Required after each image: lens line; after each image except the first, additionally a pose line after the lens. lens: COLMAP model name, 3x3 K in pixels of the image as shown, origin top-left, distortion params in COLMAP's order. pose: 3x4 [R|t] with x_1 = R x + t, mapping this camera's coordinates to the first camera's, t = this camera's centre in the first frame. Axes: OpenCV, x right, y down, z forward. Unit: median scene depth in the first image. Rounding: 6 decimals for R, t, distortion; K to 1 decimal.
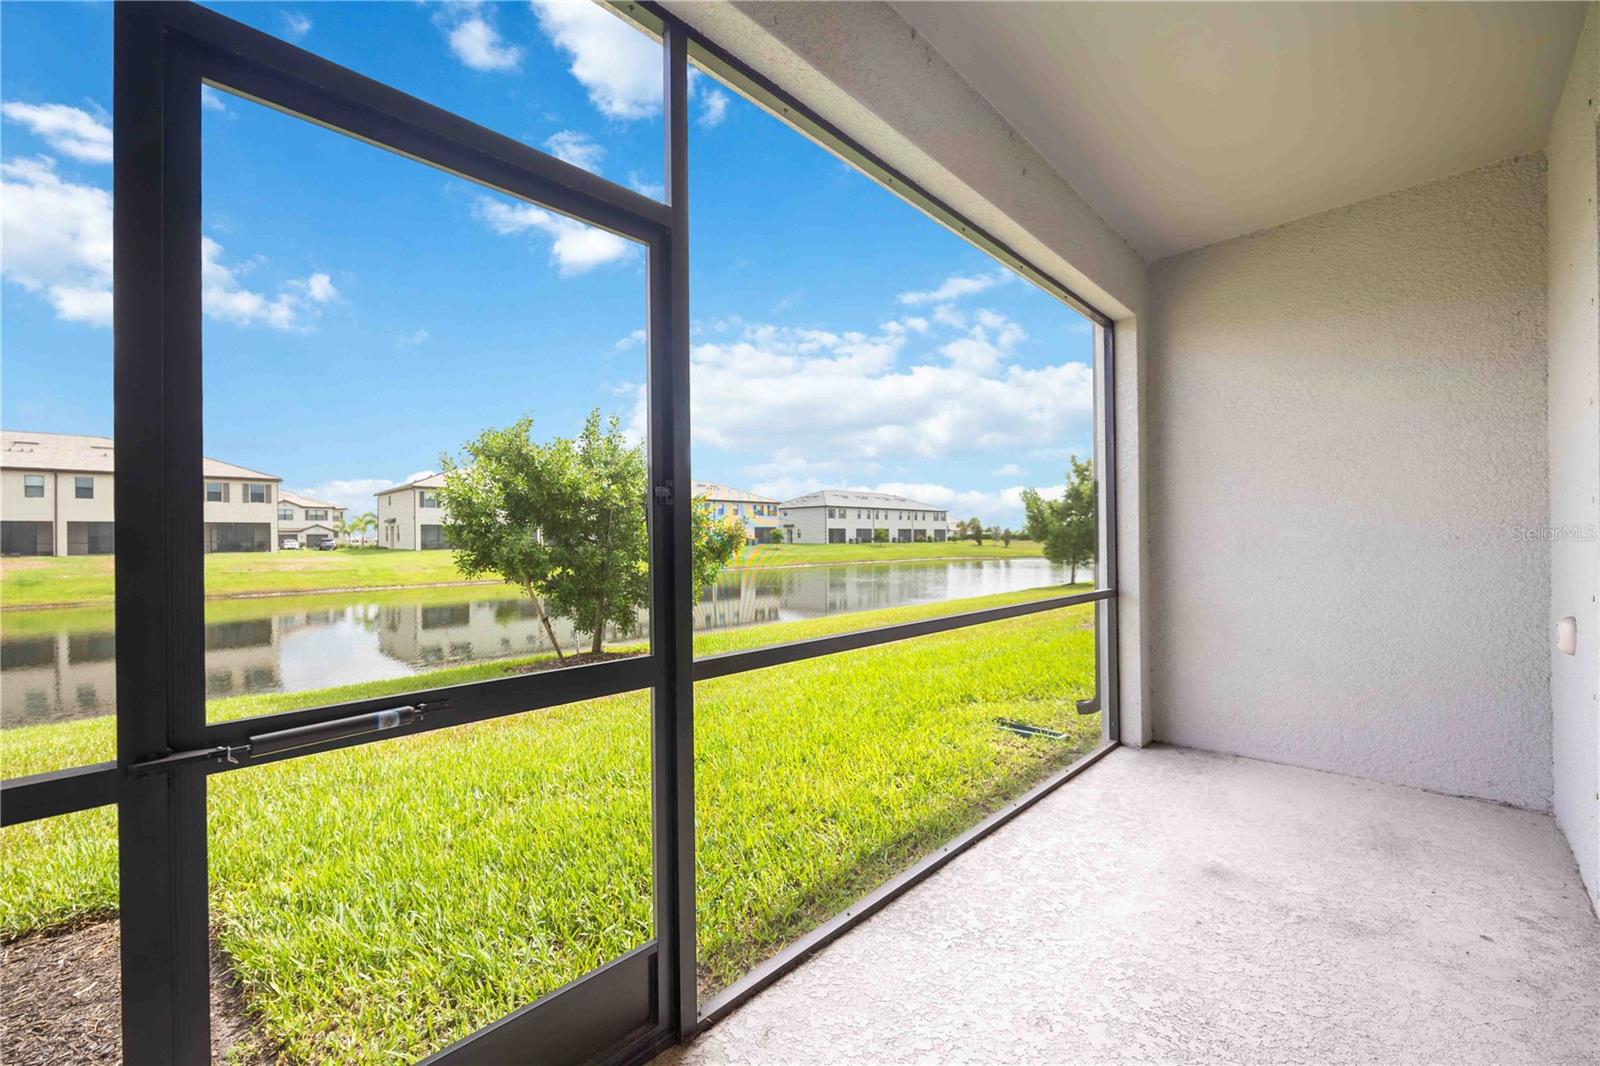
lens RADIAL K [[637.4, 0, 798.1], [0, 637.4, 538.2], [0, 0, 1]] dist [-0.001564, -0.000674]
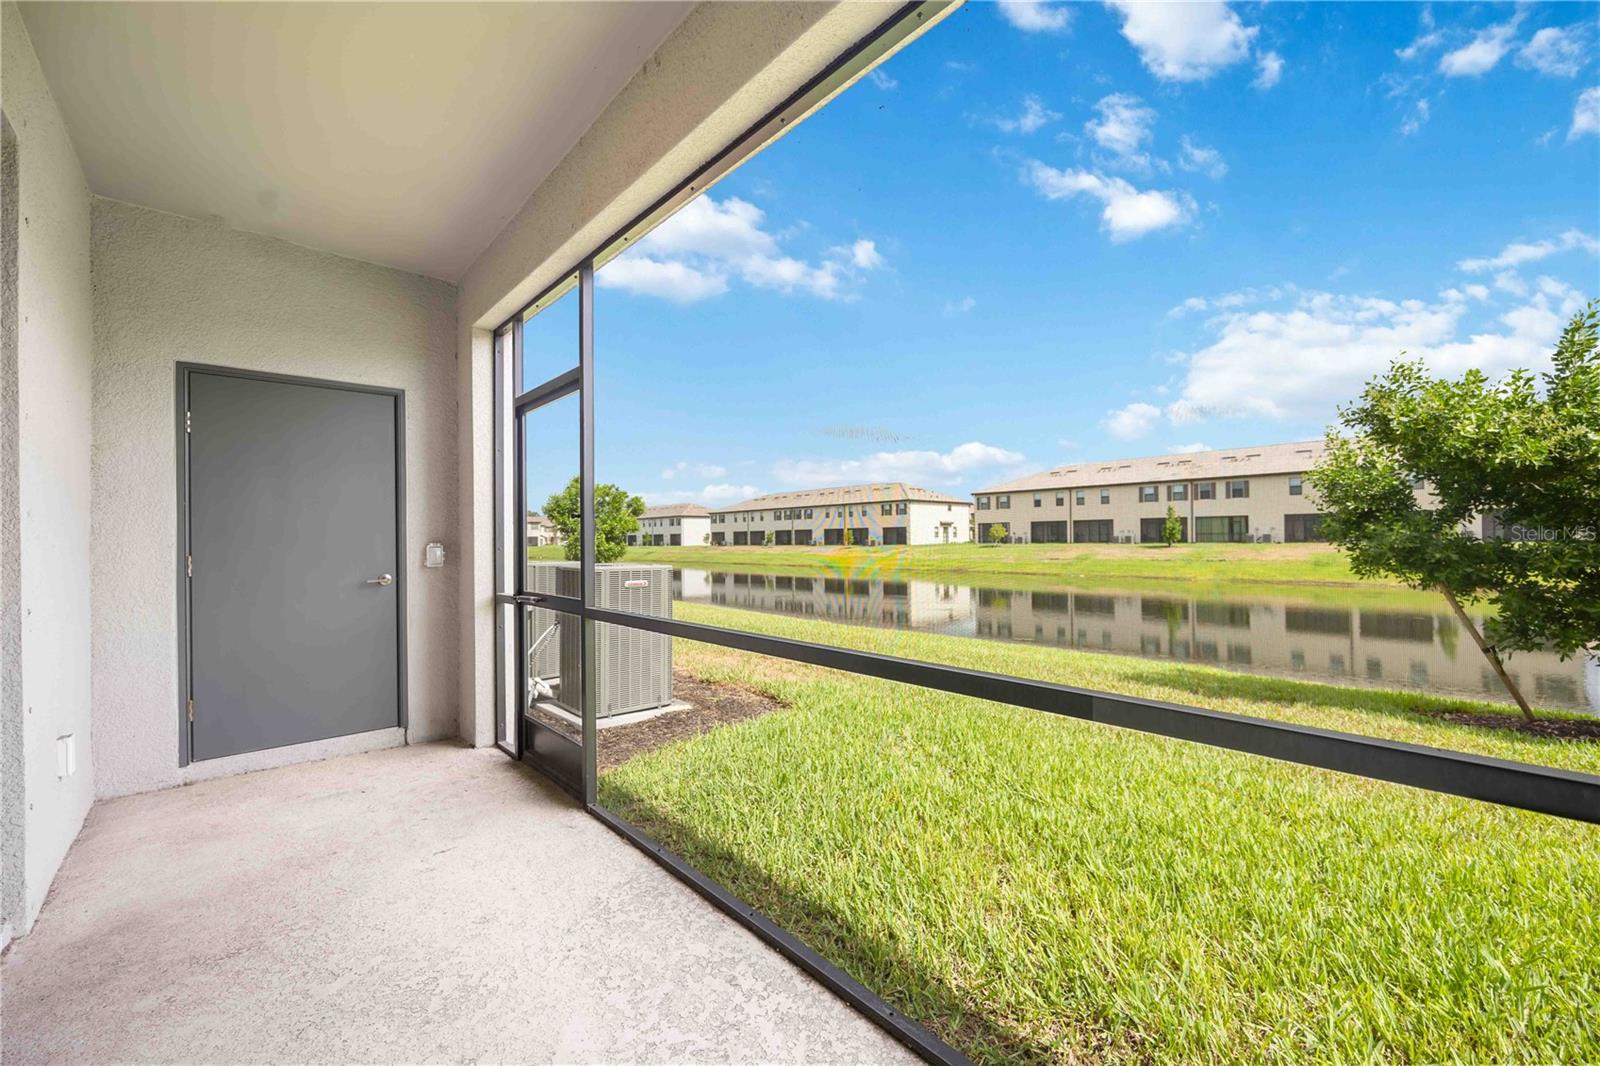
lens RADIAL K [[637.4, 0, 798.1], [0, 637.4, 538.2], [0, 0, 1]] dist [-0.001564, -0.000674]
pose [[-0.084744, 0.008320, -0.996368, 0.908904], [0.013228, 0.999886, 0.007224, -0.008082], [0.996315, -0.012567, -0.084844, 0.937901]]
